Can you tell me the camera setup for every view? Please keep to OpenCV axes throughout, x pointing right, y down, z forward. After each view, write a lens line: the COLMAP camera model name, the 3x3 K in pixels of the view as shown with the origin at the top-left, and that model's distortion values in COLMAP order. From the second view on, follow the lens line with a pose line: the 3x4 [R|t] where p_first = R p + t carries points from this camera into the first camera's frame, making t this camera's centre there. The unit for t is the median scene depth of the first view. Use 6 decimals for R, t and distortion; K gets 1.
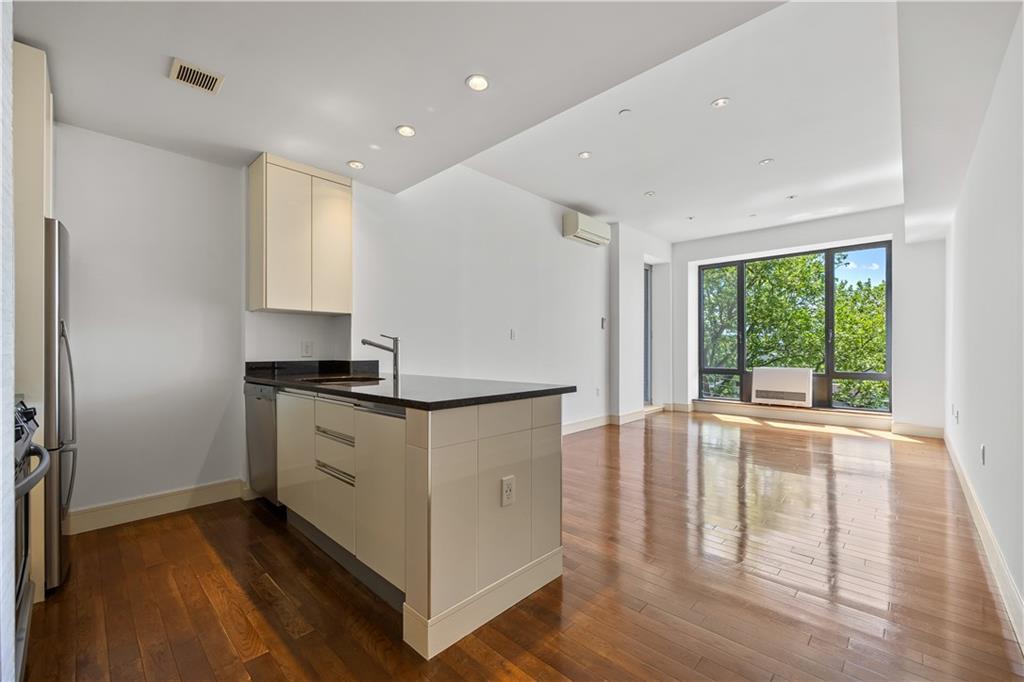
lens RADIAL K [[414.5, 0, 507.4], [0, 414.5, 348.3], [0, 0, 1]] dist [-0.010197, -0.000482]
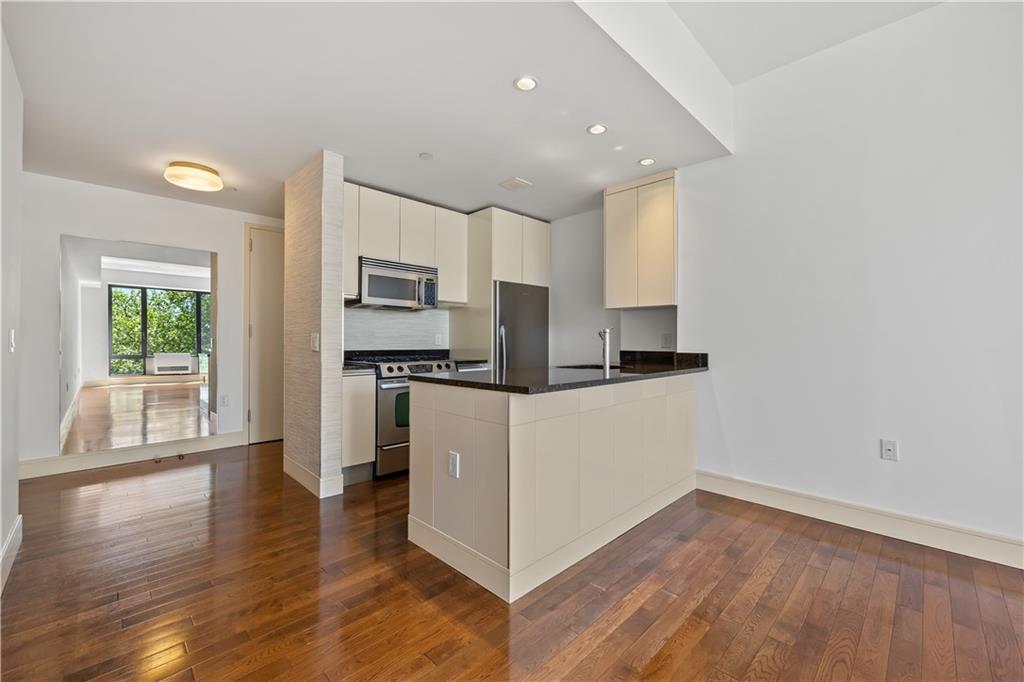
lens RADIAL K [[414.5, 0, 506.7], [0, 414.5, 333.8], [0, 0, 1]] dist [-0.010197, -0.000482]
pose [[-0.030016, -0.013933, -0.999452, 0.791073], [-0.003148, 0.999899, -0.013845, -0.000529], [0.999544, 0.002731, -0.030057, 0.815746]]
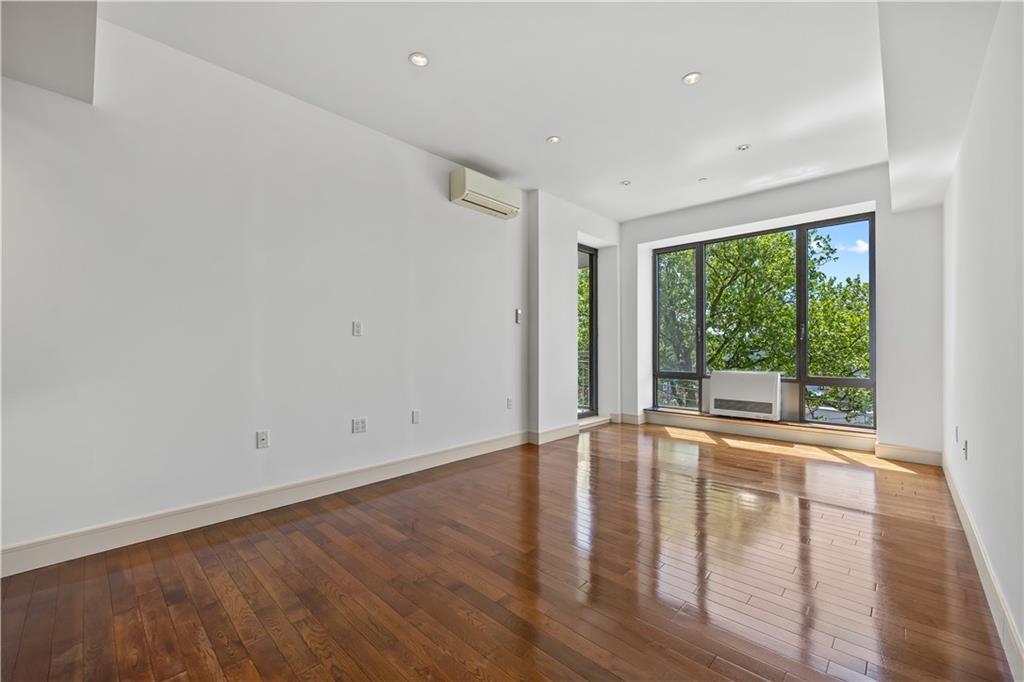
lens RADIAL K [[414.5, 0, 517.6], [0, 414.5, 347.9], [0, 0, 1]] dist [-0.010197, -0.000482]
pose [[0.999710, -0.001944, 0.024003, 0.206499], [0.001985, 0.999997, -0.001669, 0.000853], [-0.024000, 0.001716, 0.999710, 0.204856]]
